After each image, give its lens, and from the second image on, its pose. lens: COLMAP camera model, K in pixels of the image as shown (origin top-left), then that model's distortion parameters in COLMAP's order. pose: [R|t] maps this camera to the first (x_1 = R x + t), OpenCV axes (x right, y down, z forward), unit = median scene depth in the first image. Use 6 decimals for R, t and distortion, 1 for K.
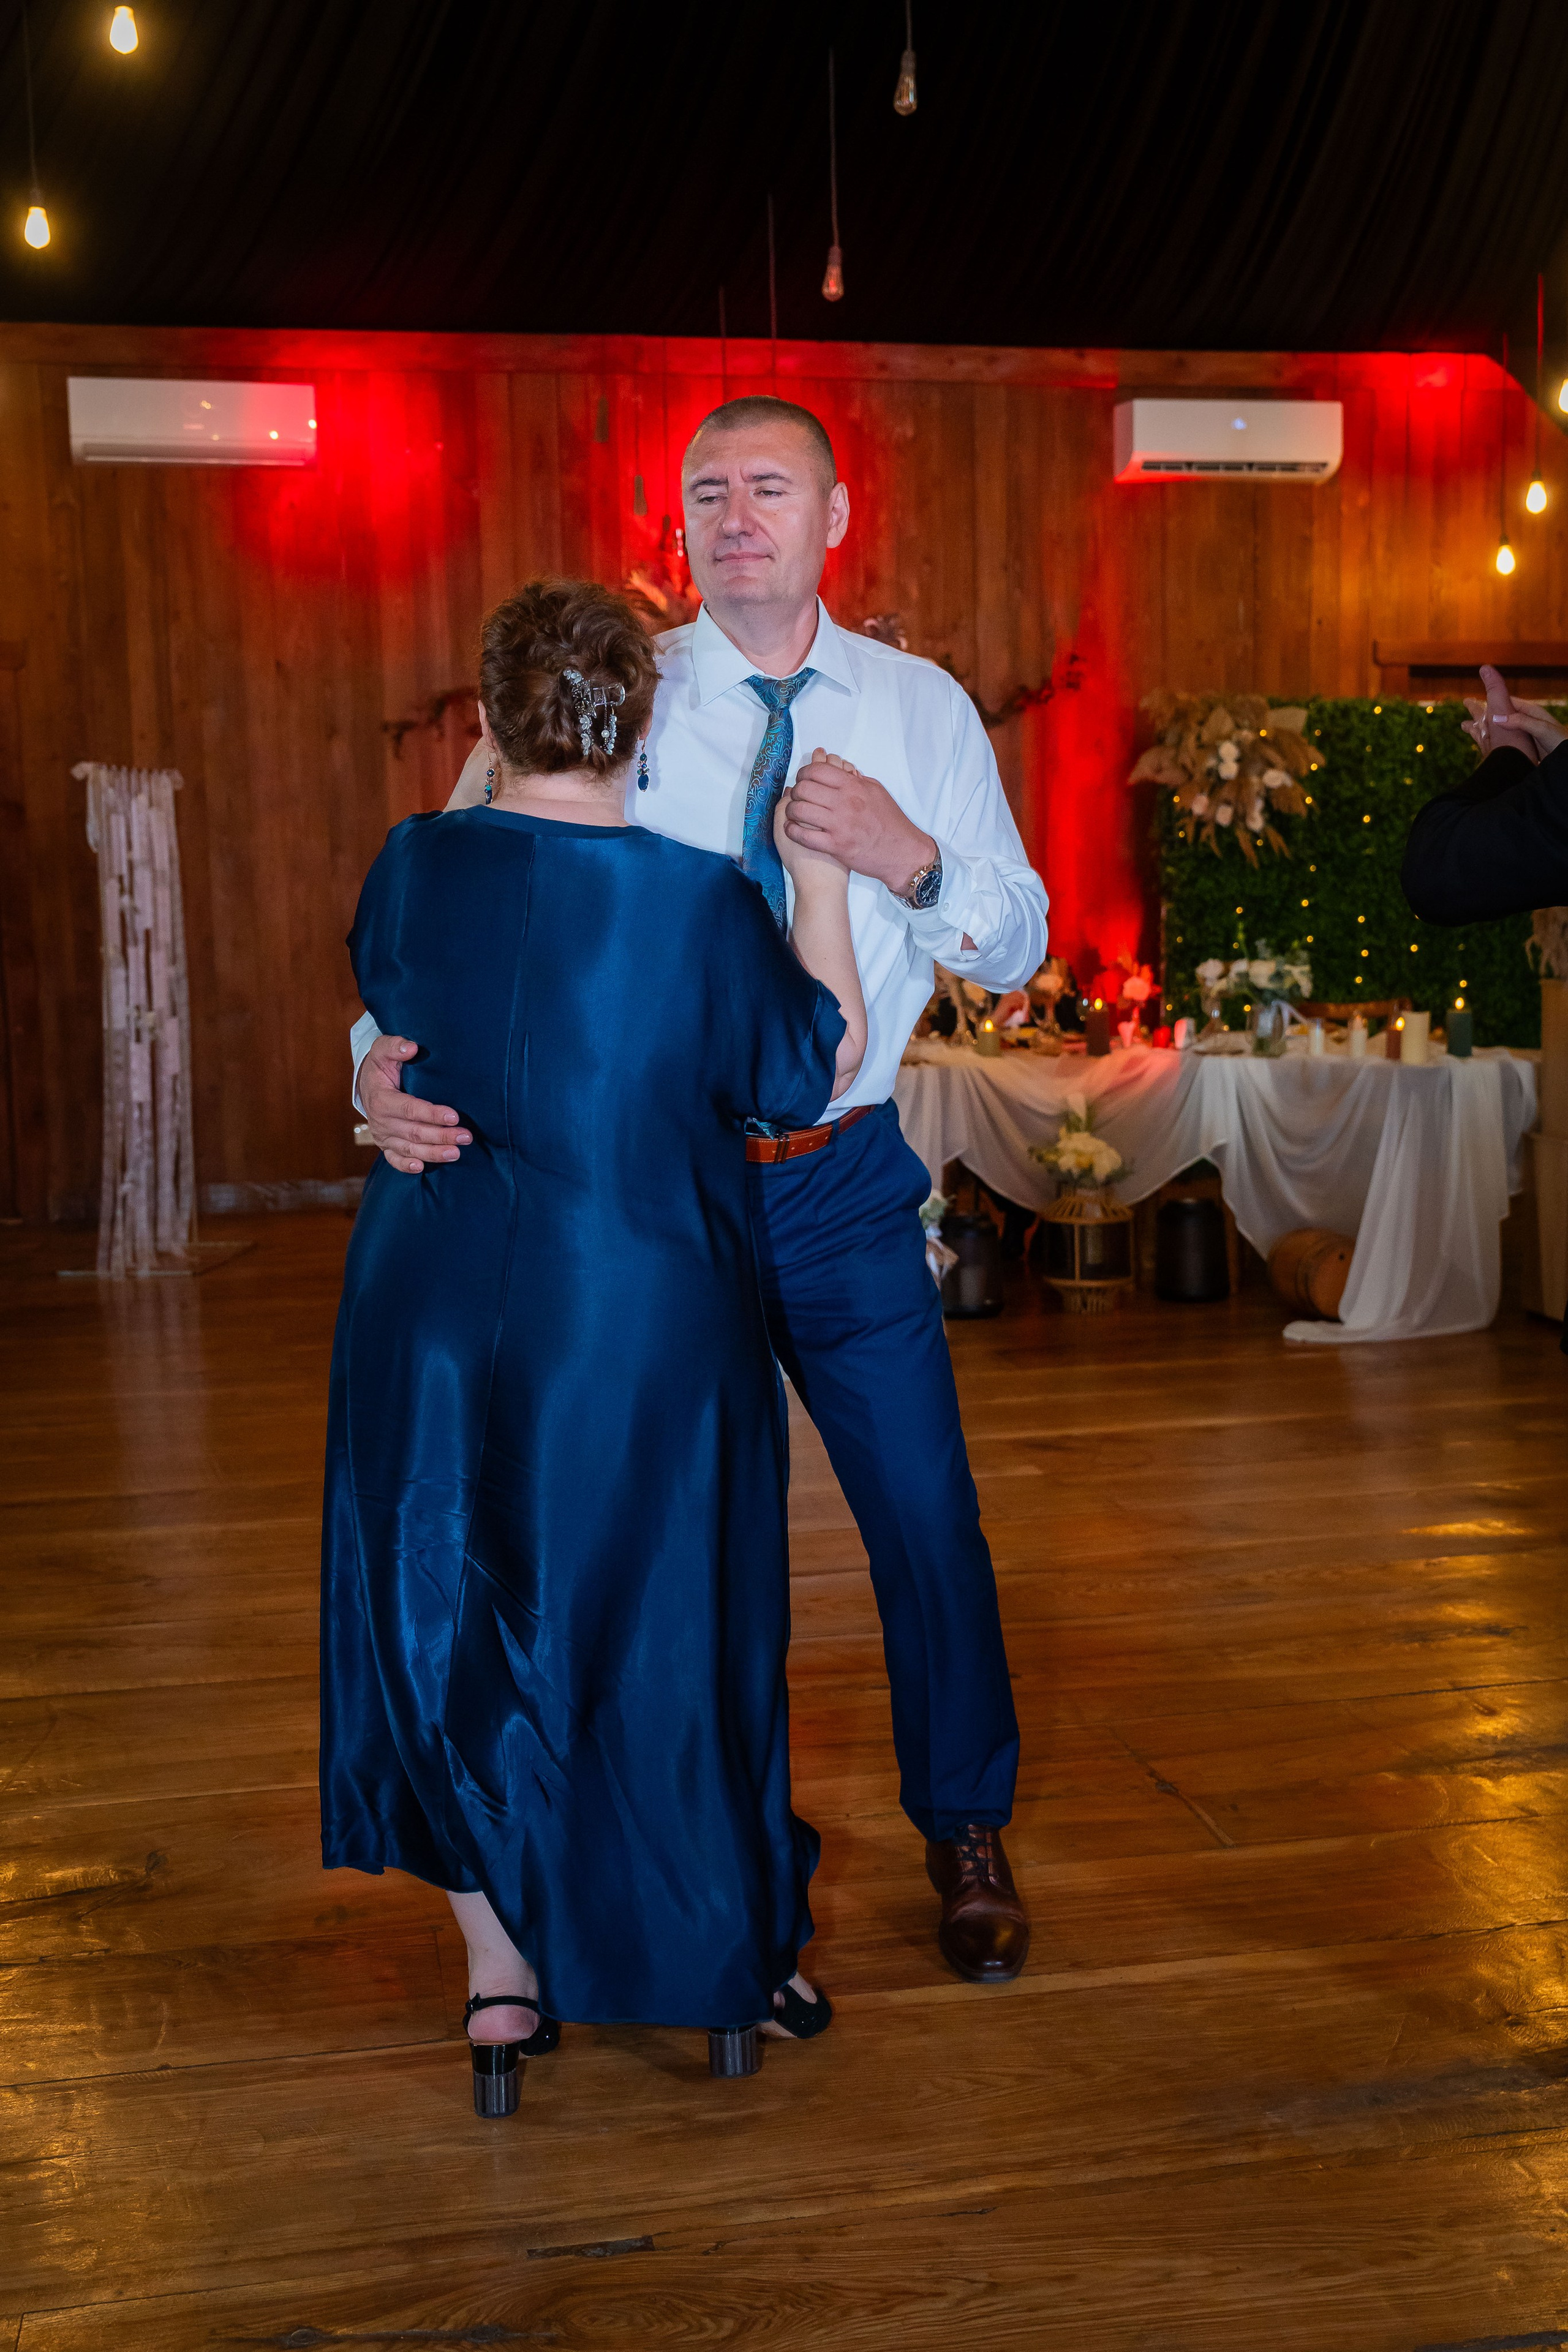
lens RADIAL K [[2427.5, 0, 798.1], [0, 2427.5, 1178.5], [0, 0, 1]] dist [0.010255, 0.000000]
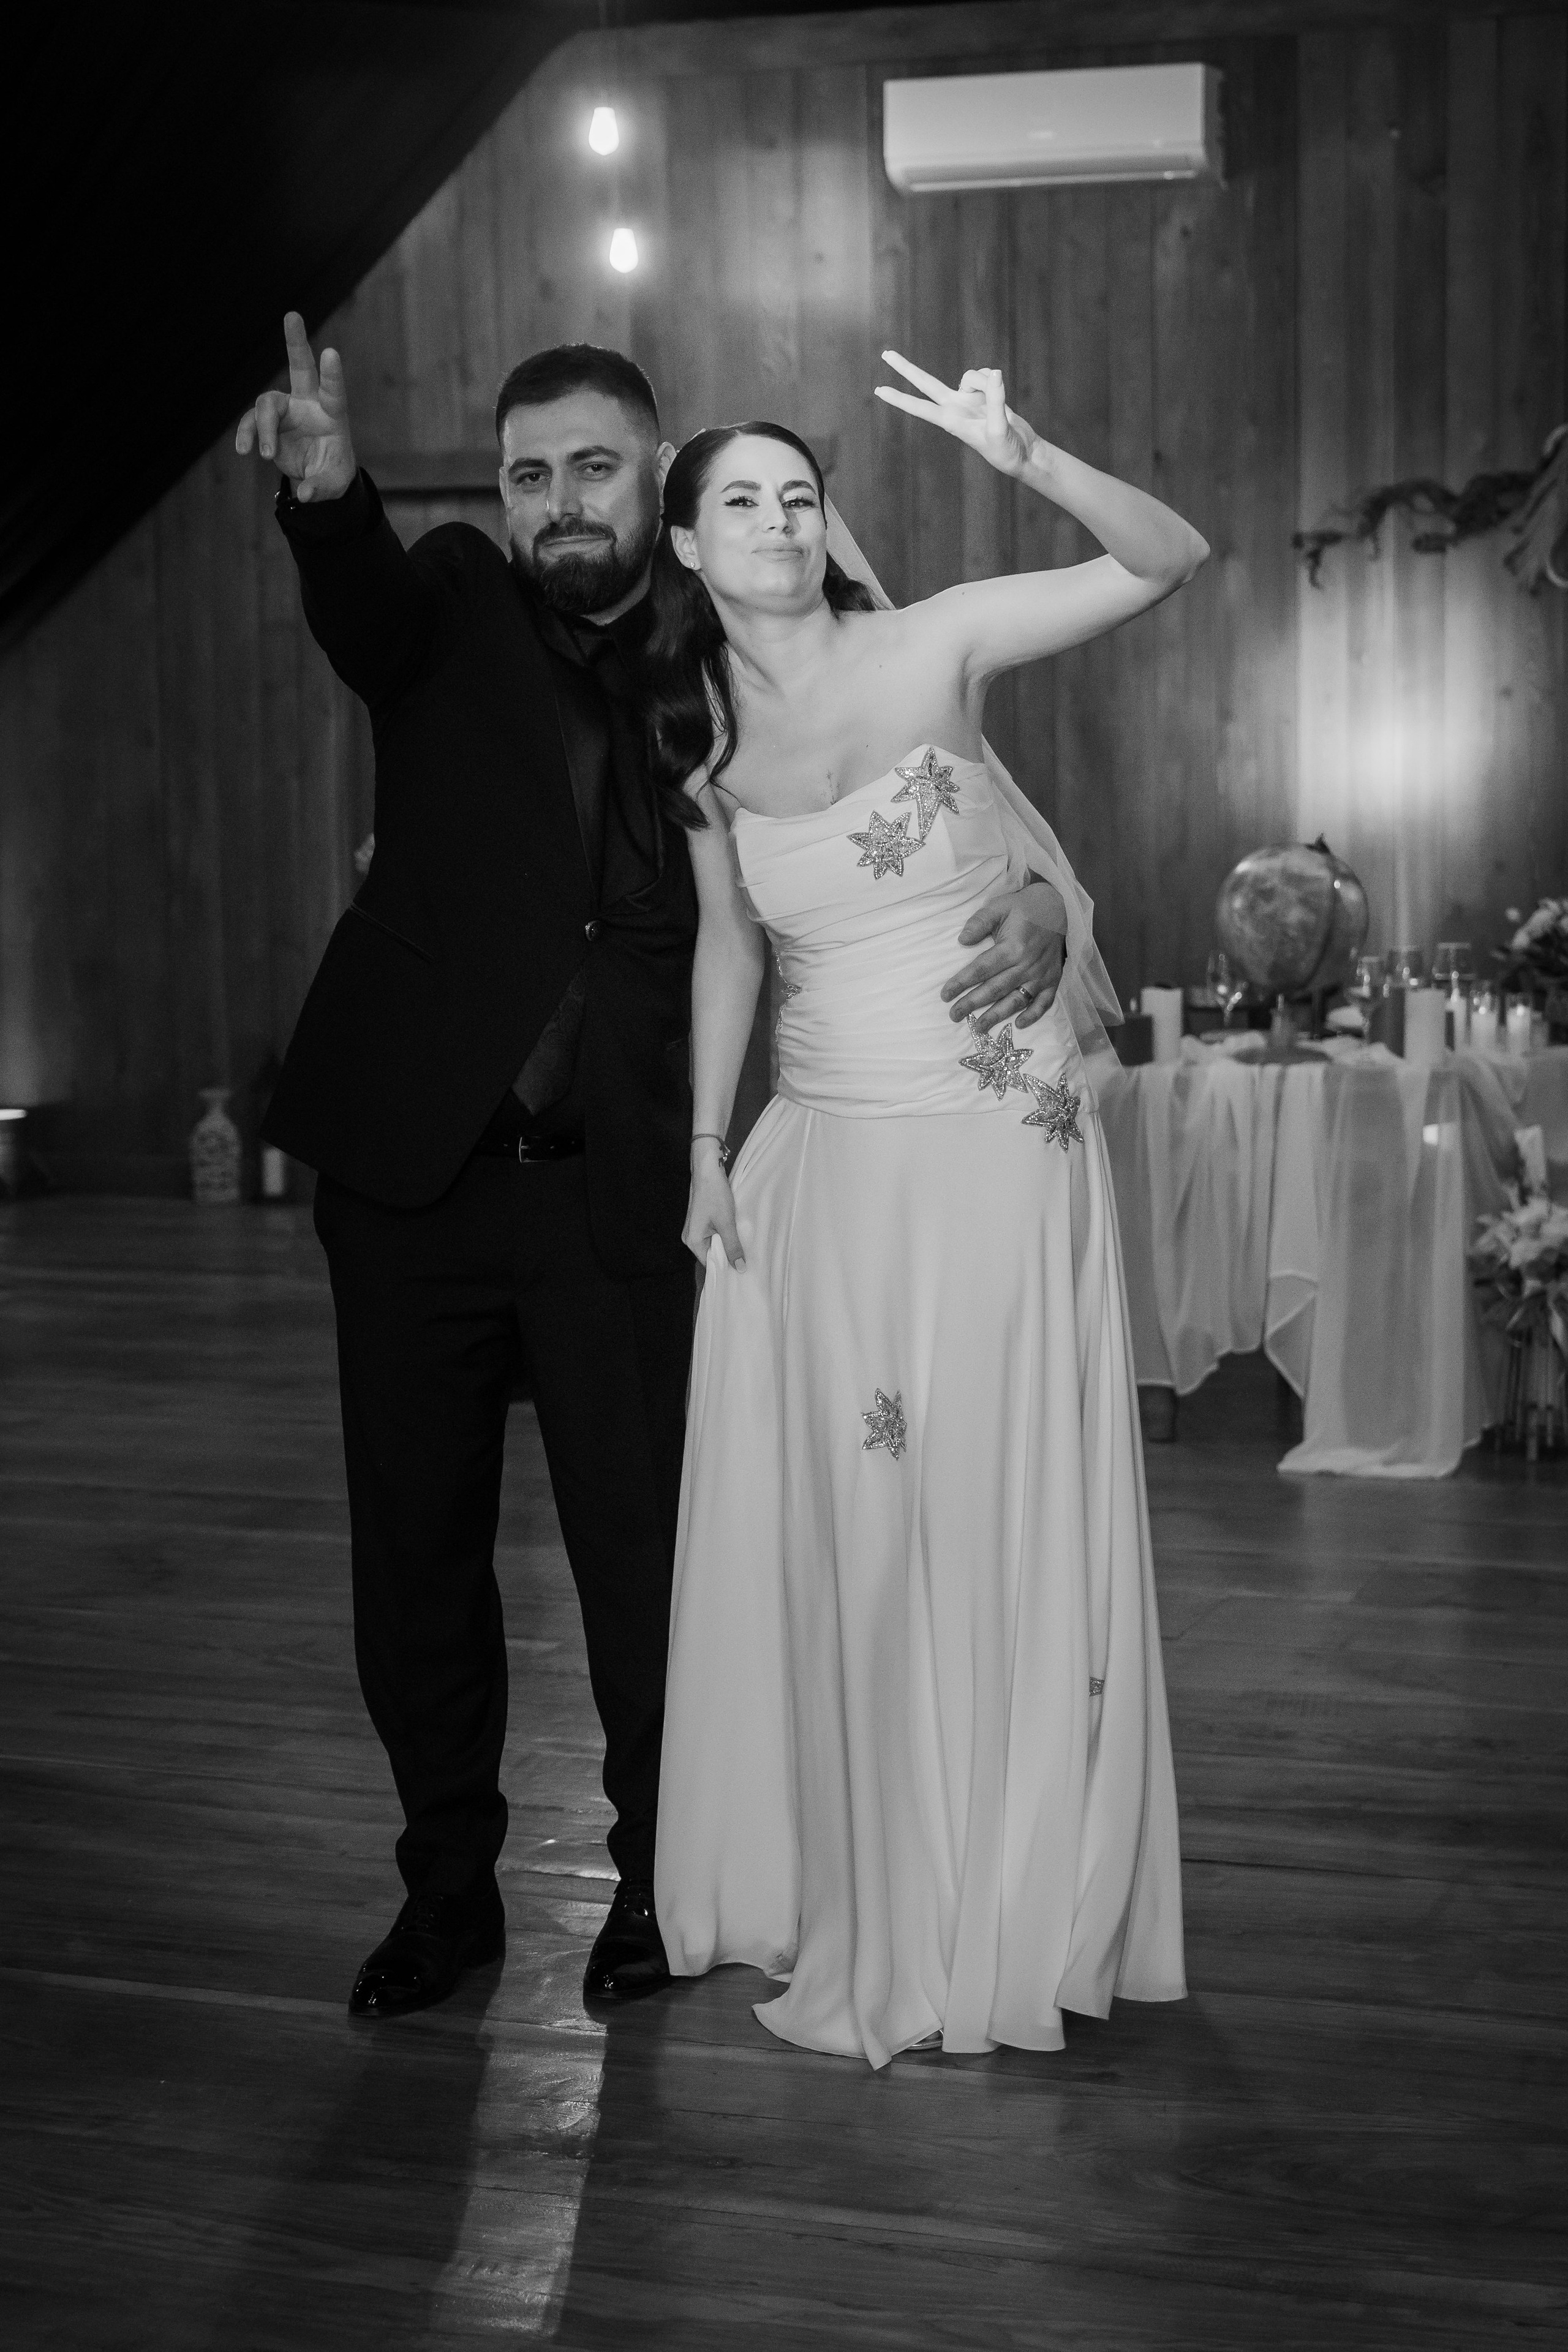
lens RADIAL K [[3872.4, 0, 787.7], [0, 3872.4, 1184.2], [0, 0, 1]] dist [0.017493, 0.000000]
pose [[0.876177, 0.059916, -0.478250, 0.244162], [-0.065282, 0.997852, 0.005412, 0.001885], [0.477547, 0.026479, 0.878207, -0.041549]]
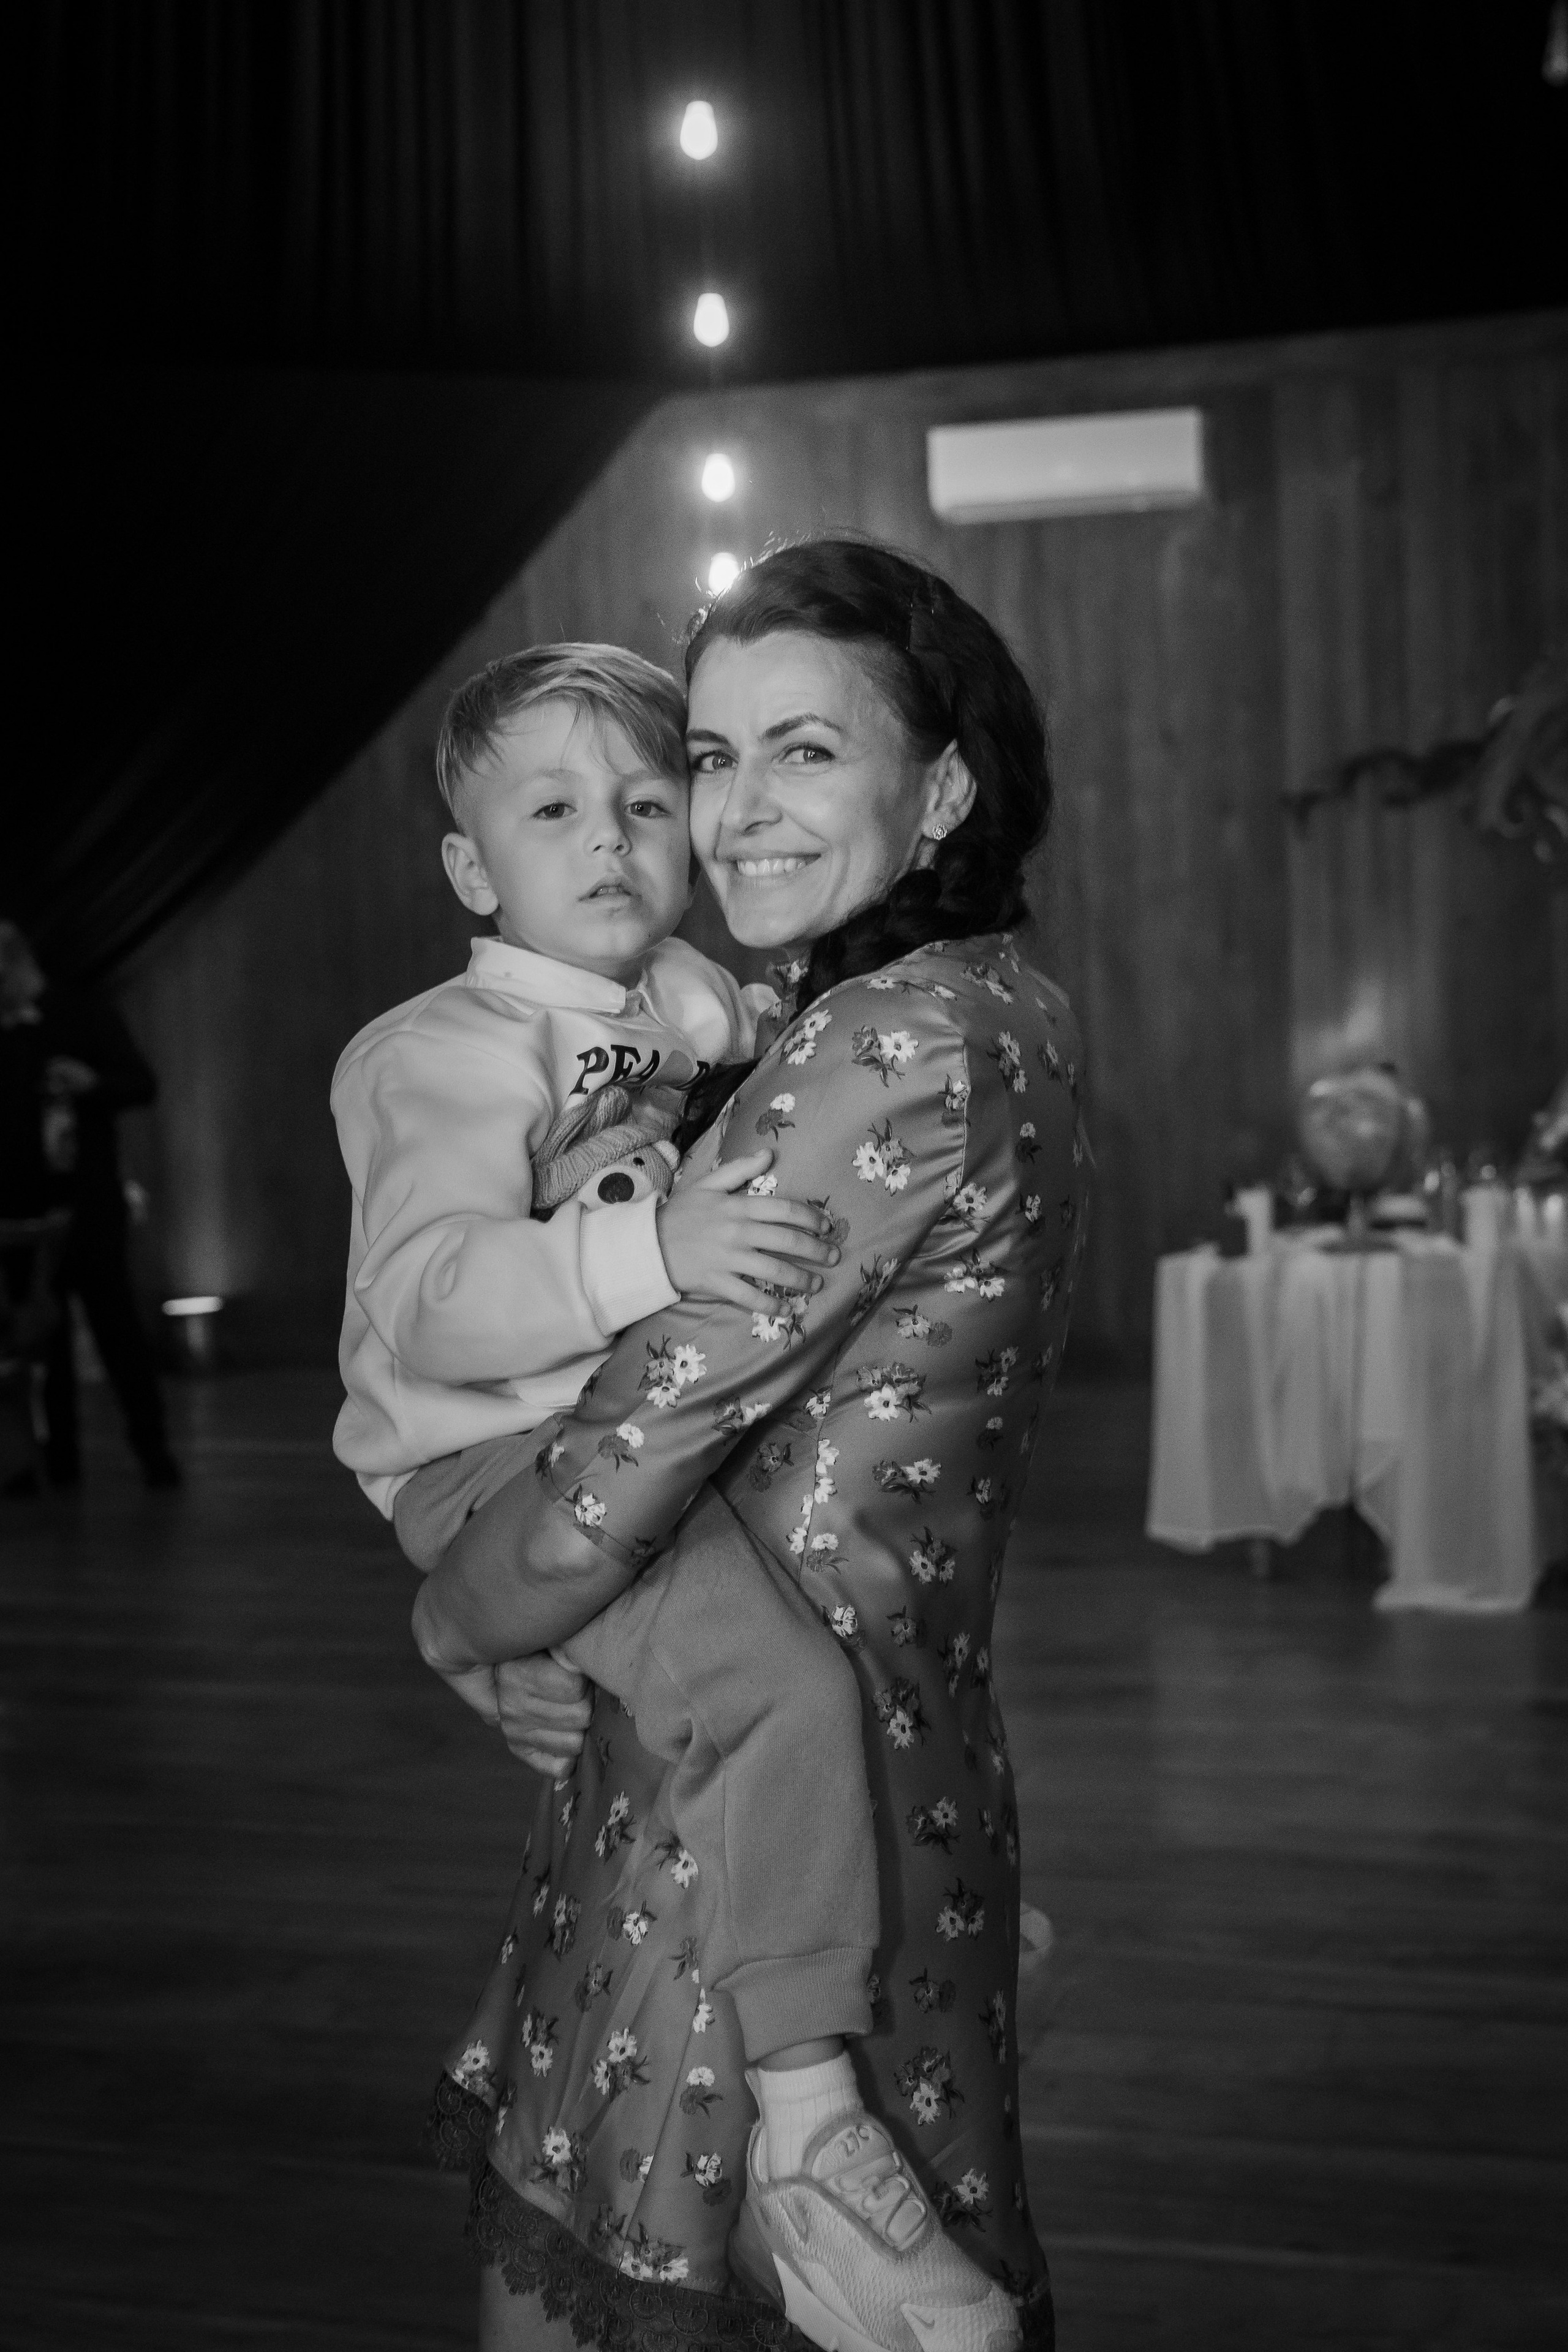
lens RADIAL K [[3129.7, 0, 802.4], [0, 3129.7, 1181.4], [0, 0, 1]] dist [-0.001257, 0.000000]
pose [[0.882121, 0.016166, -0.470746, 0.192218], [-0.038556, 0.998535, -0.037959, -0.007669], [0.469443, 0.051635, 0.881452, -0.021465]]
